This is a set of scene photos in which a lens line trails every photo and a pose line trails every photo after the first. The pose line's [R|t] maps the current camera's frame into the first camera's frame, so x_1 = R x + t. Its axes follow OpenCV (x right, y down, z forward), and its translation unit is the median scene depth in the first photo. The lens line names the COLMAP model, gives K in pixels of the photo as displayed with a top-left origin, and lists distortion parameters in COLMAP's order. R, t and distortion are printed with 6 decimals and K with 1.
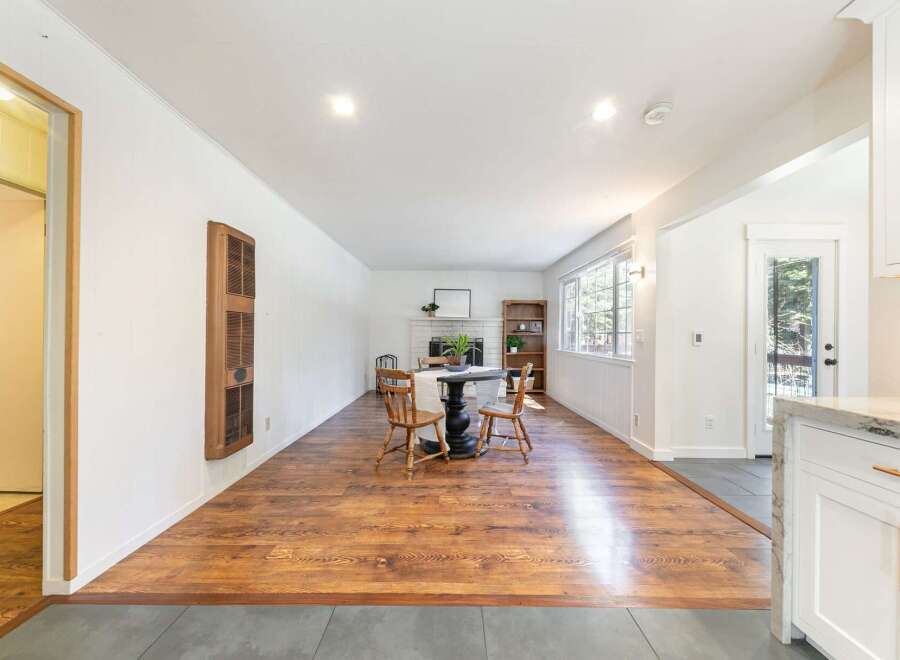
lens RADIAL K [[341.6, 0, 452.7], [0, 341.6, 335.3], [0, 0, 1]] dist [0.004159, -0.002152]
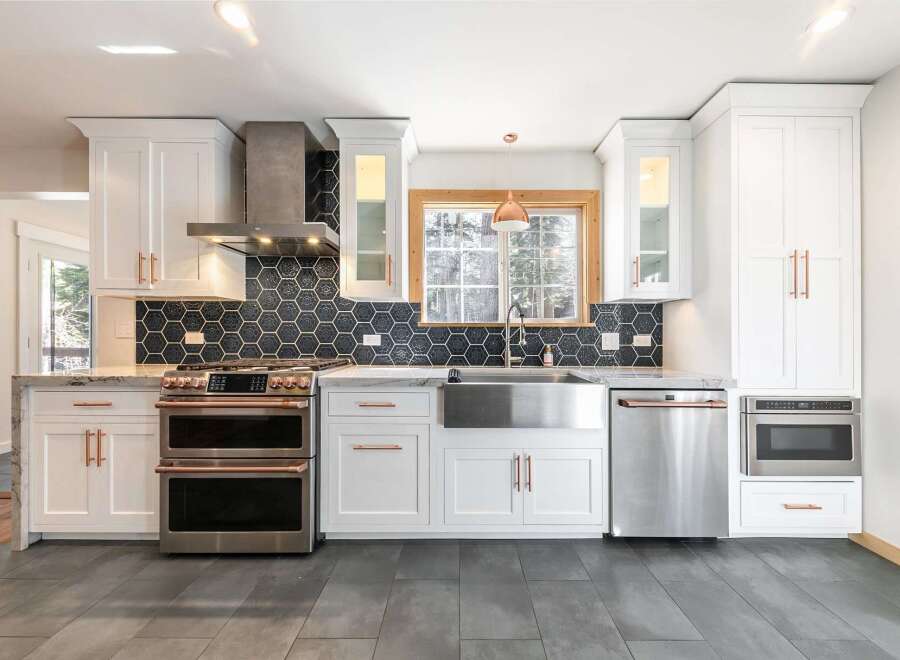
lens RADIAL K [[341.6, 0, 454.5], [0, 341.6, 335.7], [0, 0, 1]] dist [0.004159, -0.002152]
pose [[-0.005931, -0.009208, 0.999940, -0.171065], [-0.006313, 0.999938, 0.009170, 0.000345], [-0.999962, -0.006259, -0.005989, -0.300407]]
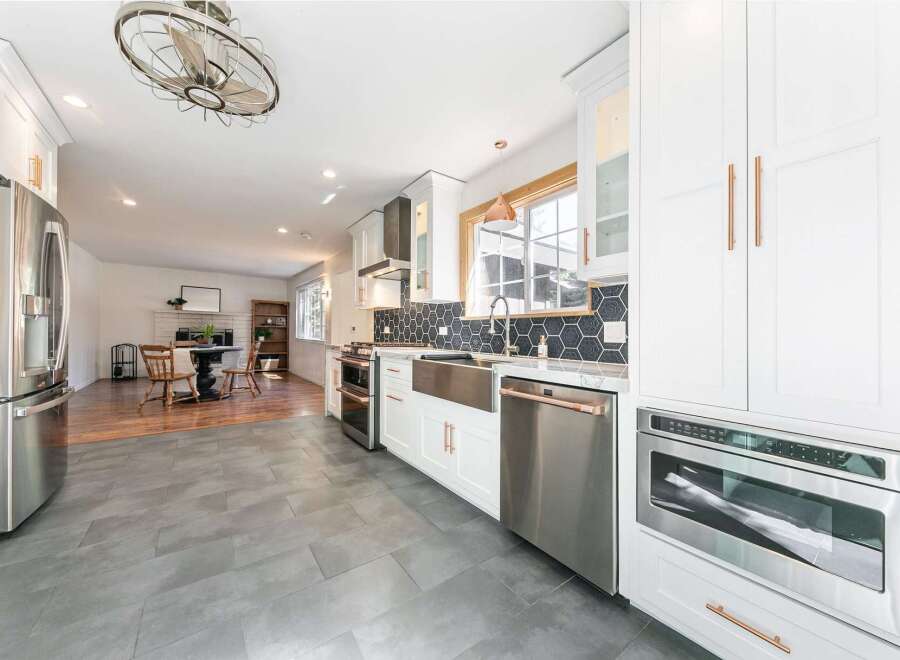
lens RADIAL K [[341.6, 0, 464.0], [0, 341.6, 337.3], [0, 0, 1]] dist [0.004159, -0.002152]
pose [[0.793630, -0.002687, 0.608395, -0.000941], [-0.009171, 0.999824, 0.016379, 0.019829], [-0.608332, -0.018578, 0.793465, -0.985135]]
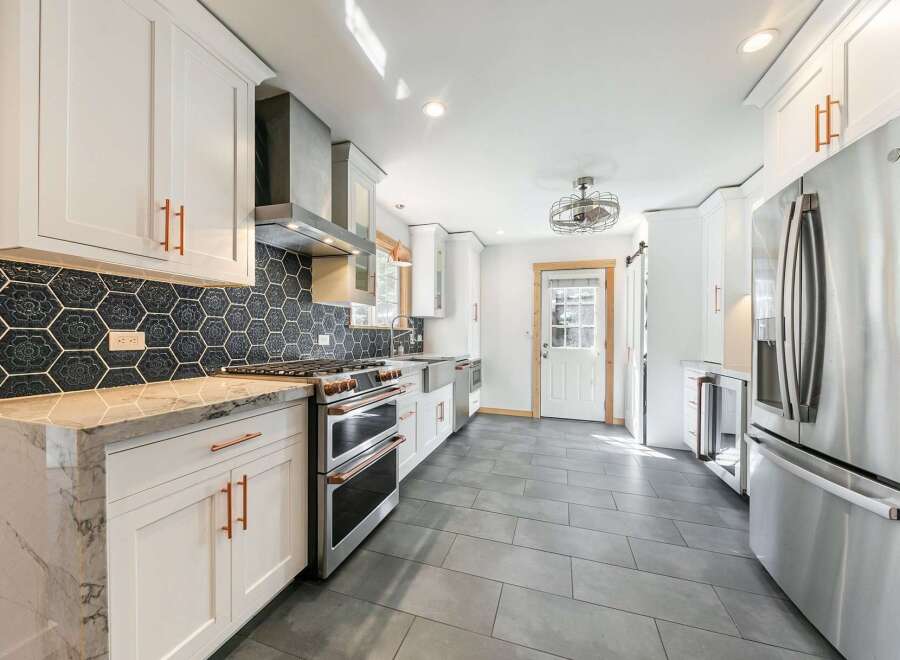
lens RADIAL K [[341.6, 0, 443.9], [0, 341.6, 336.0], [0, 0, 1]] dist [0.004159, -0.002152]
pose [[-0.948298, -0.017370, 0.316906, 0.061068], [-0.018089, 0.999836, 0.000676, 0.002513], [-0.316865, -0.005091, -0.948457, 0.570114]]
